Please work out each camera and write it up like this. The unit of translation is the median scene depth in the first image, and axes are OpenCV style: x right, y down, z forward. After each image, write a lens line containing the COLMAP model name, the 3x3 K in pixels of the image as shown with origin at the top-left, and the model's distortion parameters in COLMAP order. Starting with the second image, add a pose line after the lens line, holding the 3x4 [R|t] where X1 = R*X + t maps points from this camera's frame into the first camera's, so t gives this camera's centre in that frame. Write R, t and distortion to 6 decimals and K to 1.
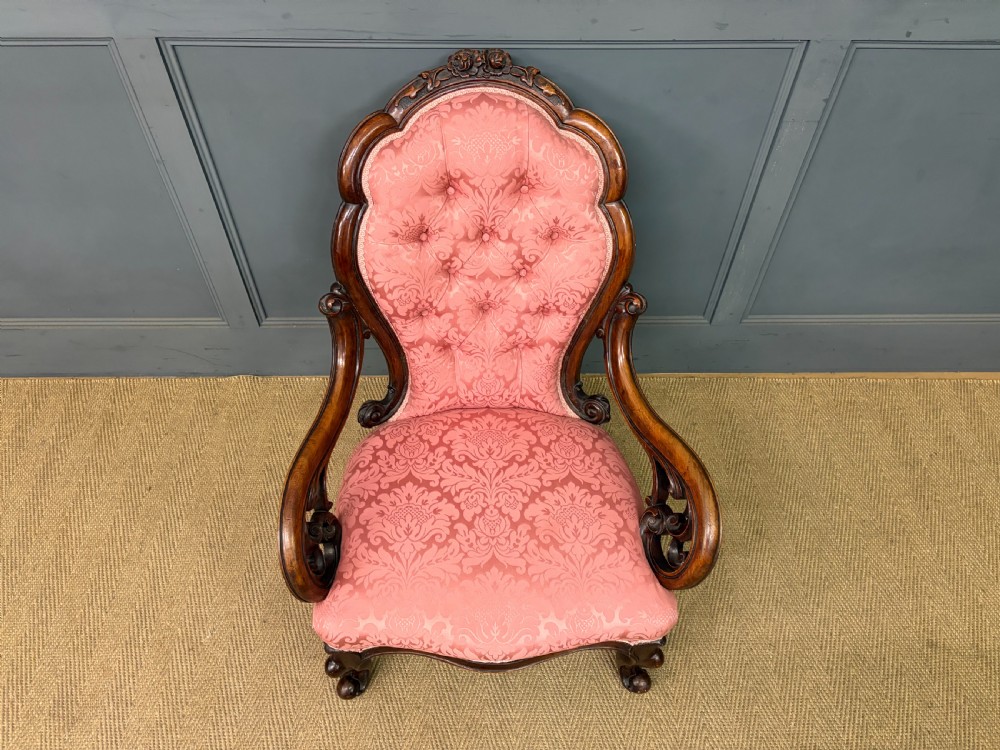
lens RADIAL K [[759.7, 0, 502.8], [0, 759.7, 376.4], [0, 0, 1]] dist [0.062834, -0.073325]
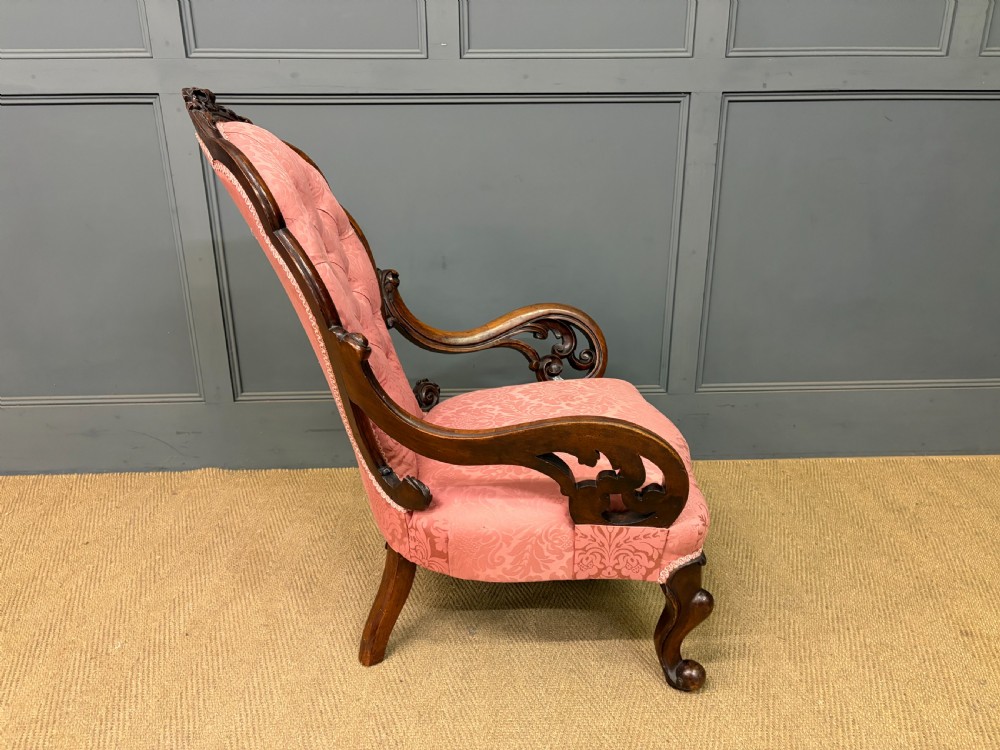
lens RADIAL K [[759.7, 0, 501.9], [0, 759.7, 377.6], [0, 0, 1]] dist [0.062834, -0.073325]
pose [[0.999555, -0.026256, 0.014138, 0.037567], [0.029745, 0.844307, -0.535033, 0.576071], [0.002111, 0.535216, 0.844713, 0.129383]]
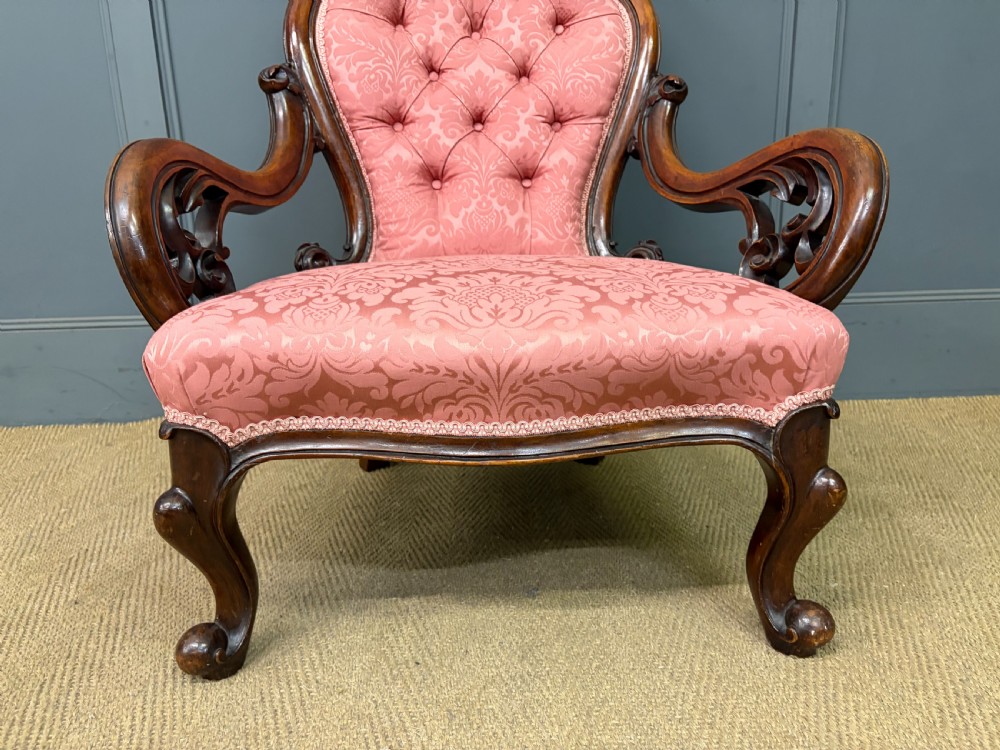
lens RADIAL K [[759.7, 0, 503.3], [0, 759.7, 379.7], [0, 0, 1]] dist [0.062834, -0.073325]
pose [[0.999045, -0.043153, -0.006910, -0.002955], [0.030301, 0.797907, -0.602018, 0.556207], [0.031493, 0.601234, 0.798453, 0.512845]]
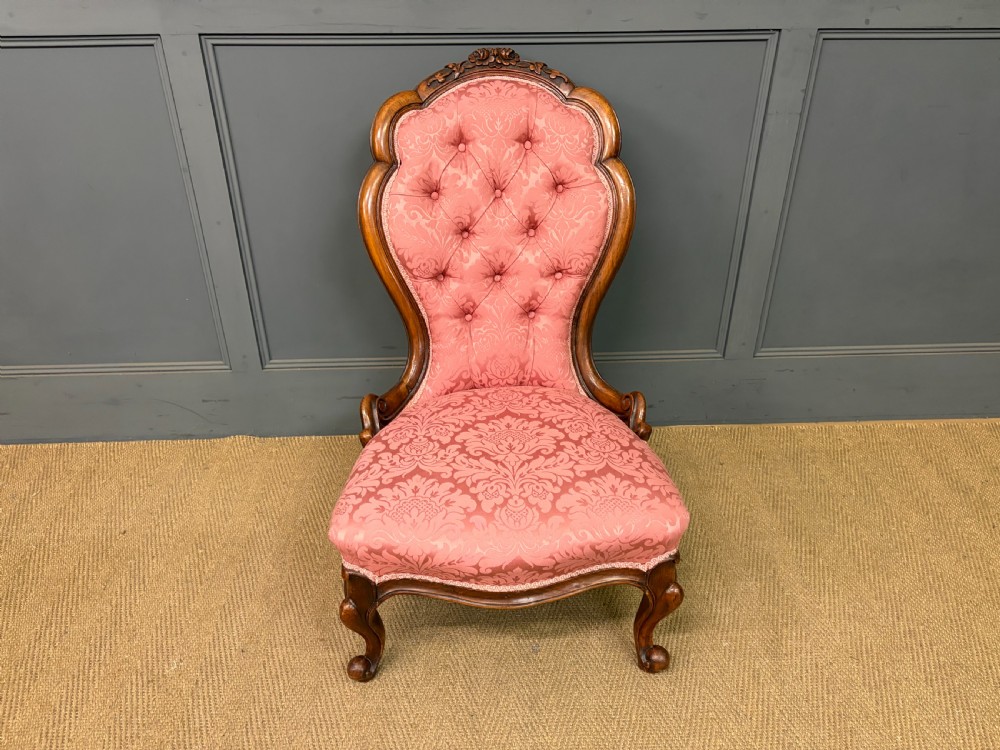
lens RADIAL K [[759.7, 0, 499.4], [0, 759.7, 377.4], [0, 0, 1]] dist [0.062834, -0.073325]
pose [[0.999525, -0.028102, 0.012612, -0.035954], [0.030769, 0.929961, -0.366368, 0.376346], [-0.001433, 0.366582, 0.930385, 0.119751]]
